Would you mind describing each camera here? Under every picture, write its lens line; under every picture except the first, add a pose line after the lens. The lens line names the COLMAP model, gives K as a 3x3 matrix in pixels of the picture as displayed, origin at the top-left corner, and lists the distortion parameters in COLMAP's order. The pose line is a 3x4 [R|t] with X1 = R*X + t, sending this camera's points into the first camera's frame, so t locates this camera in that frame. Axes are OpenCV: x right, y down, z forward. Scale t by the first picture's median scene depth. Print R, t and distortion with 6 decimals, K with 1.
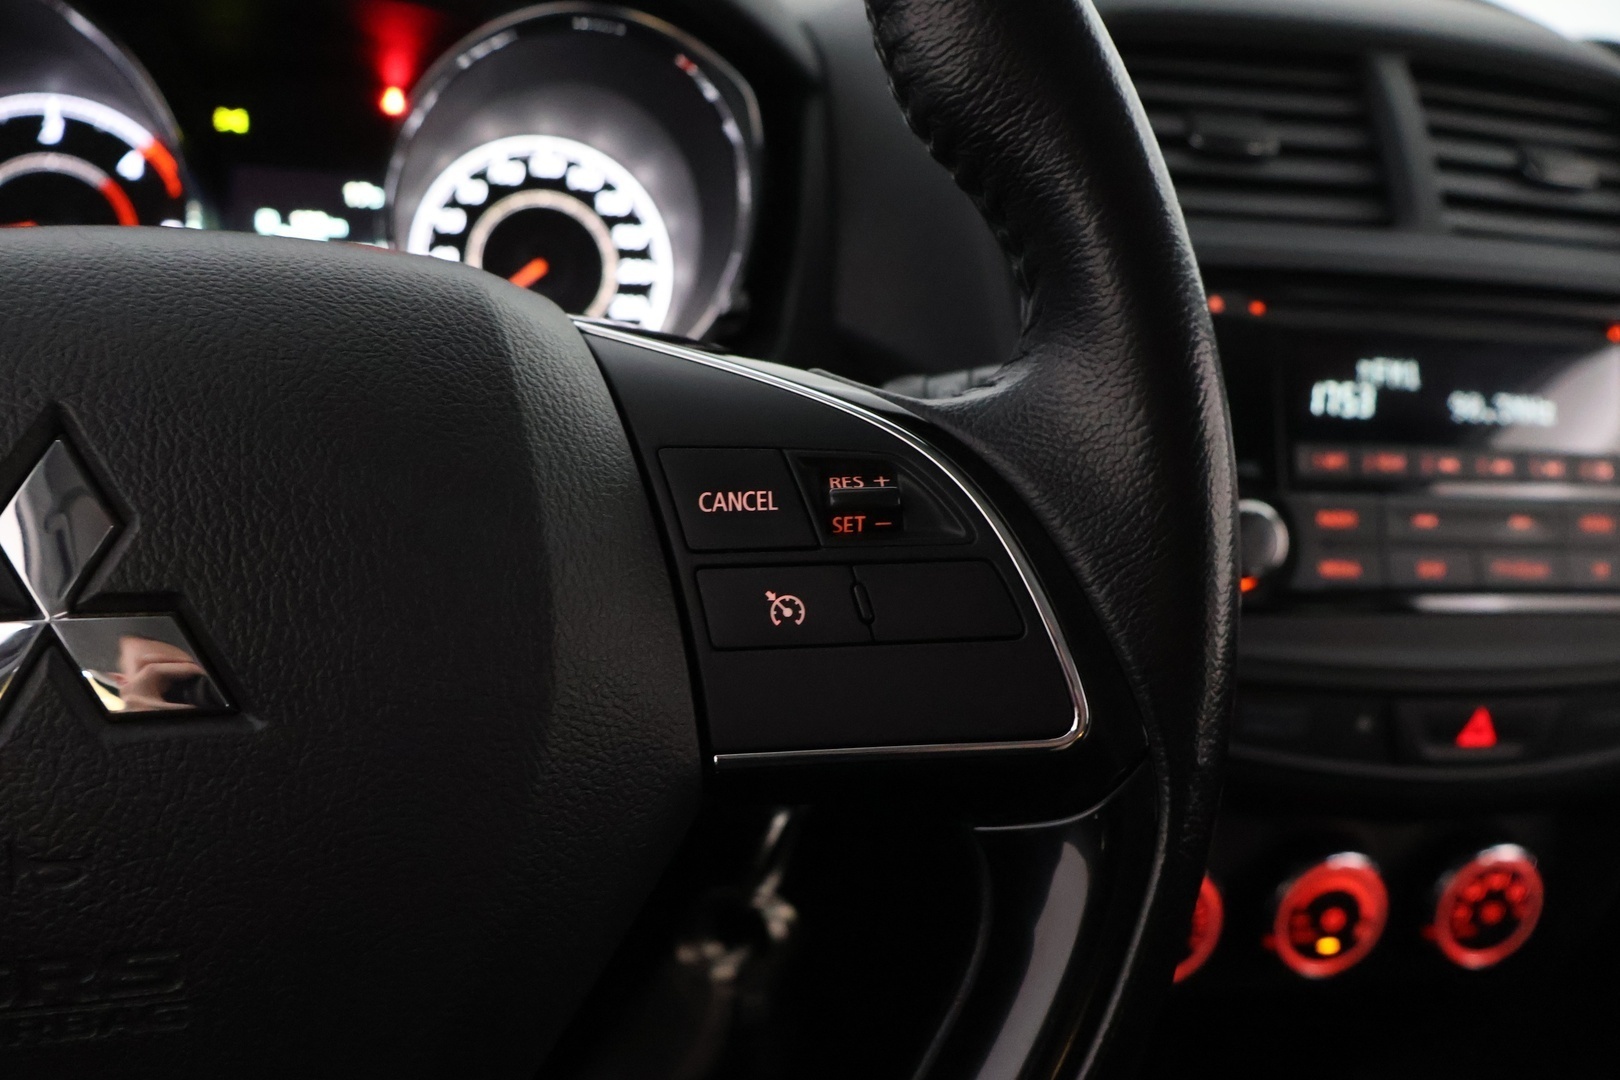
lens RADIAL K [[1343.9, 0, 800.8], [0, 1343.9, 548.0], [0, 0, 1]] dist [0.005202, -0.006567]
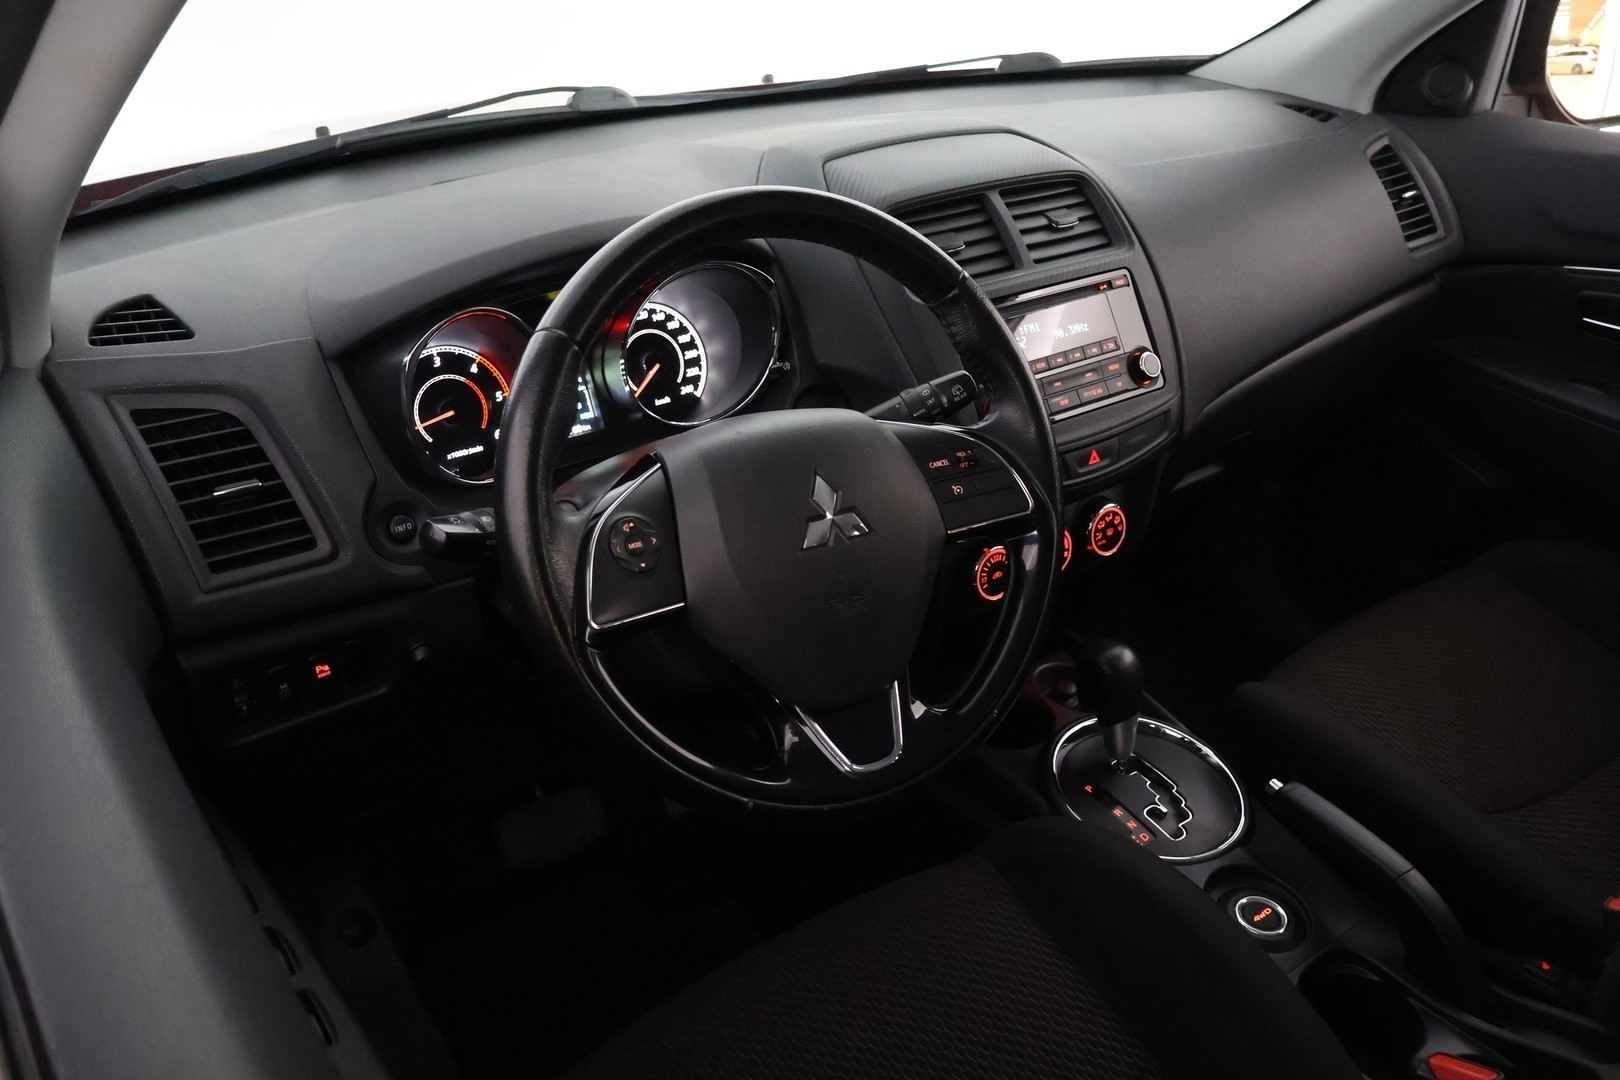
lens RADIAL K [[1343.9, 0, 812.1], [0, 1343.9, 541.8], [0, 0, 1]] dist [0.005202, -0.006567]
pose [[0.911356, -0.284643, 0.297335, -0.678624], [0.255292, 0.957513, 0.134148, -0.165049], [-0.322886, -0.046349, 0.945302, -1.078371]]
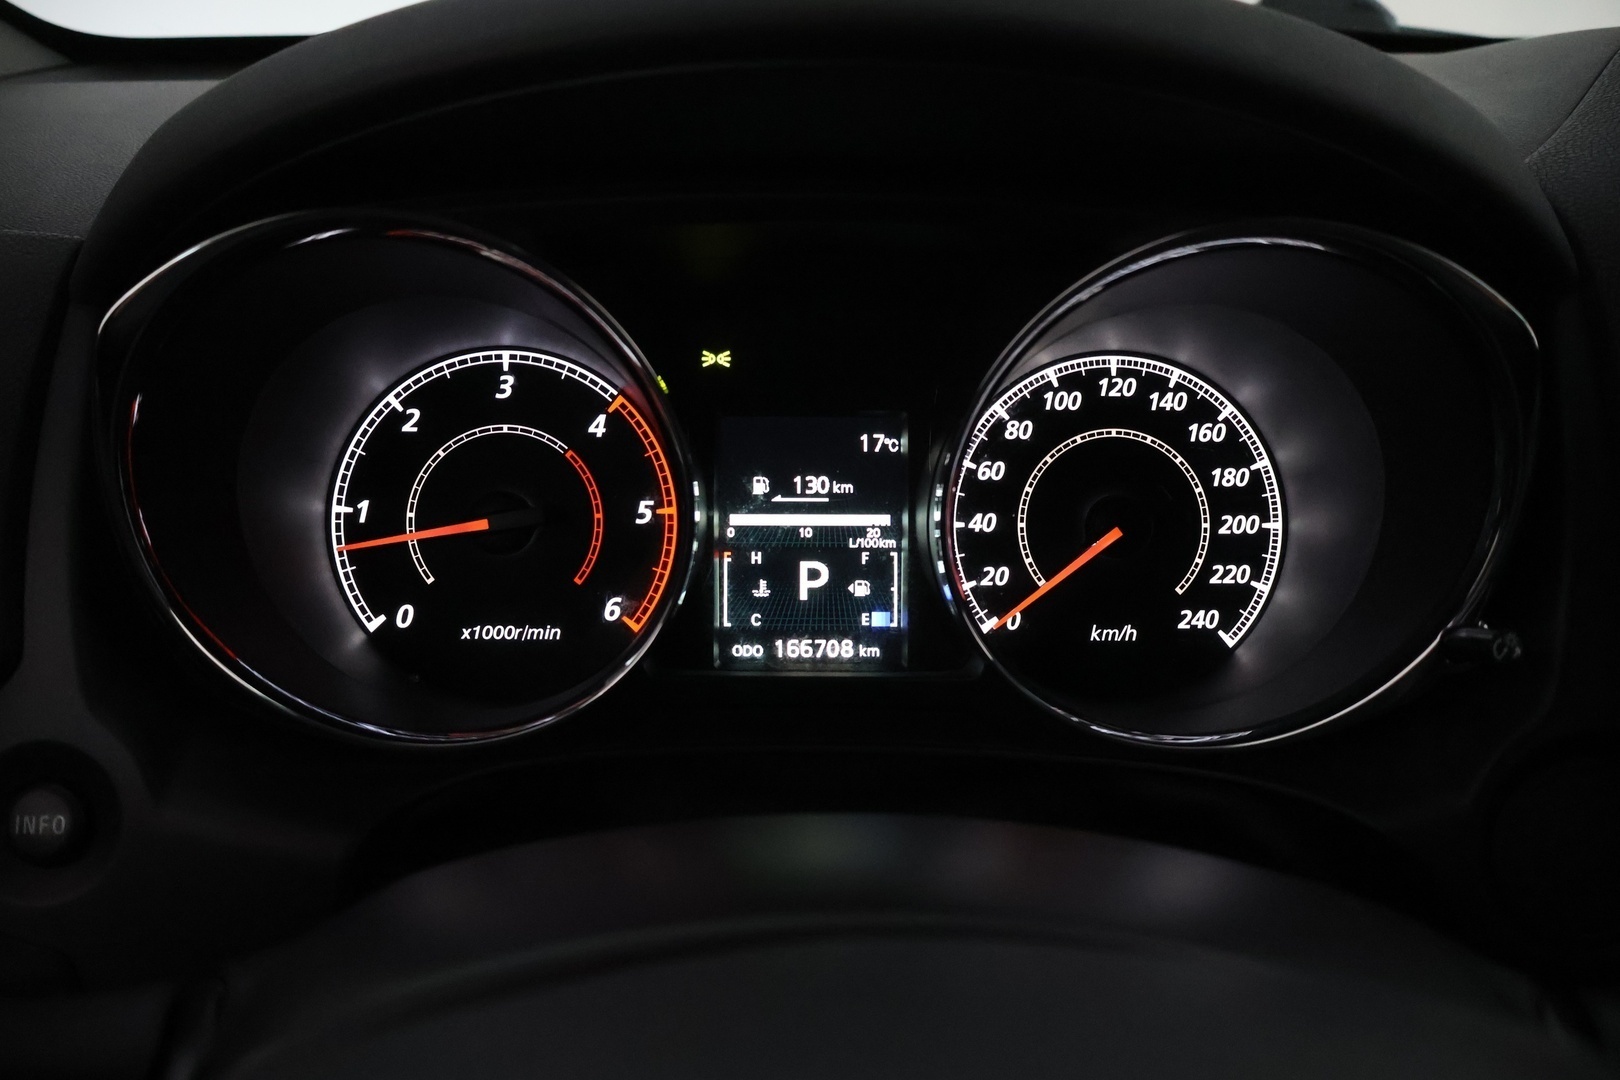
lens RADIAL K [[1343.9, 0, 803.9], [0, 1343.9, 546.9], [0, 0, 1]] dist [0.005202, -0.006567]
pose [[0.975449, -0.013877, -0.219787, -0.200656], [0.006223, 0.999351, -0.035478, -0.176213], [0.220137, 0.033240, 0.974903, 0.254941]]
